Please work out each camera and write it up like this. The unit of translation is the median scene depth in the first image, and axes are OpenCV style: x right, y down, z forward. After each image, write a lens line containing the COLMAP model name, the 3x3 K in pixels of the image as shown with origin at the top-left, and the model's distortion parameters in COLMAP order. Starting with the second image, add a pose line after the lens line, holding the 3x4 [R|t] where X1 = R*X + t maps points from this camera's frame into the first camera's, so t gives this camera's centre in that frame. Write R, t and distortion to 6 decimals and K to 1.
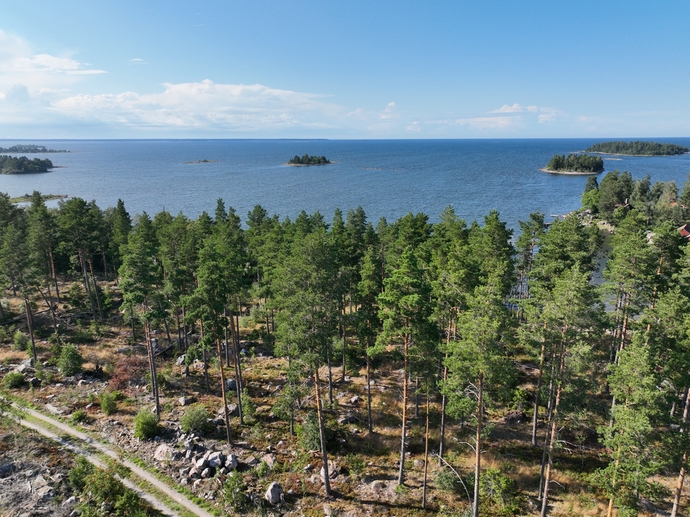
lens RADIAL K [[485.3, 0, 345.9], [0, 485.3, 259.0], [0, 0, 1]] dist [-0.004785, 0.023741]
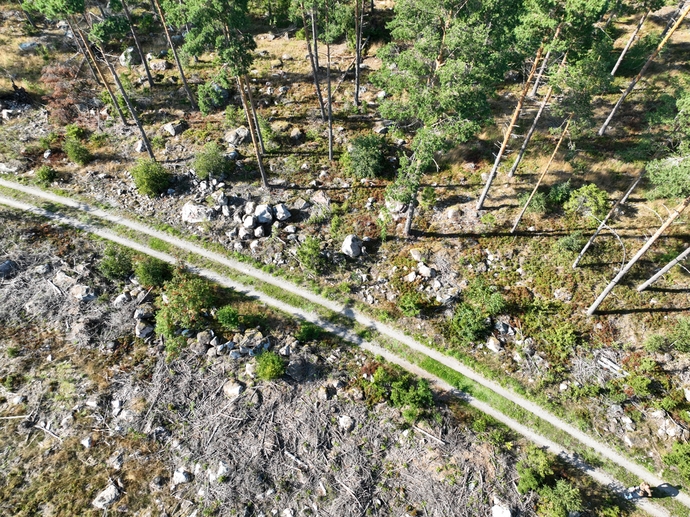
lens RADIAL K [[485.3, 0, 345.9], [0, 485.3, 259.0], [0, 0, 1]] dist [-0.004785, 0.023741]
pose [[0.978543, -0.168011, 0.119276, -0.148660], [0.041212, 0.726783, 0.685630, -0.055904], [-0.201881, -0.666002, 0.718112, 0.199998]]
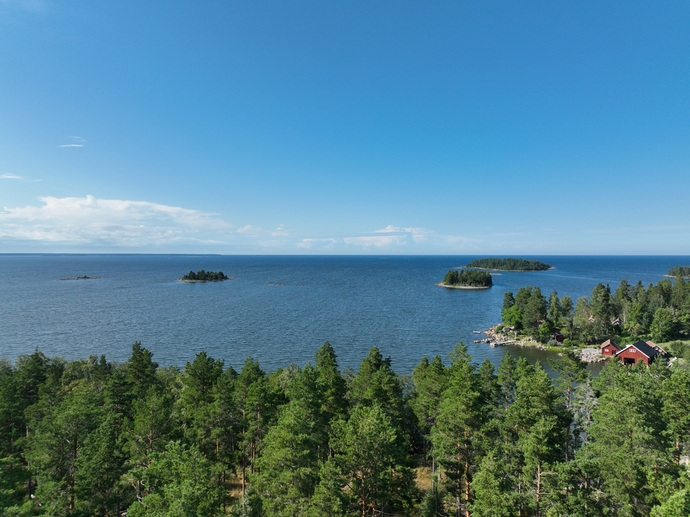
lens RADIAL K [[484.4, 0, 345.0], [0, 484.4, 258.5], [0, 0, 1]] dist [0.000274, 0.015422]
pose [[0.976297, 0.003654, 0.216404, -0.136093], [0.046904, 0.972525, -0.228024, -0.076226], [-0.211292, 0.232770, 0.949302, 0.305317]]
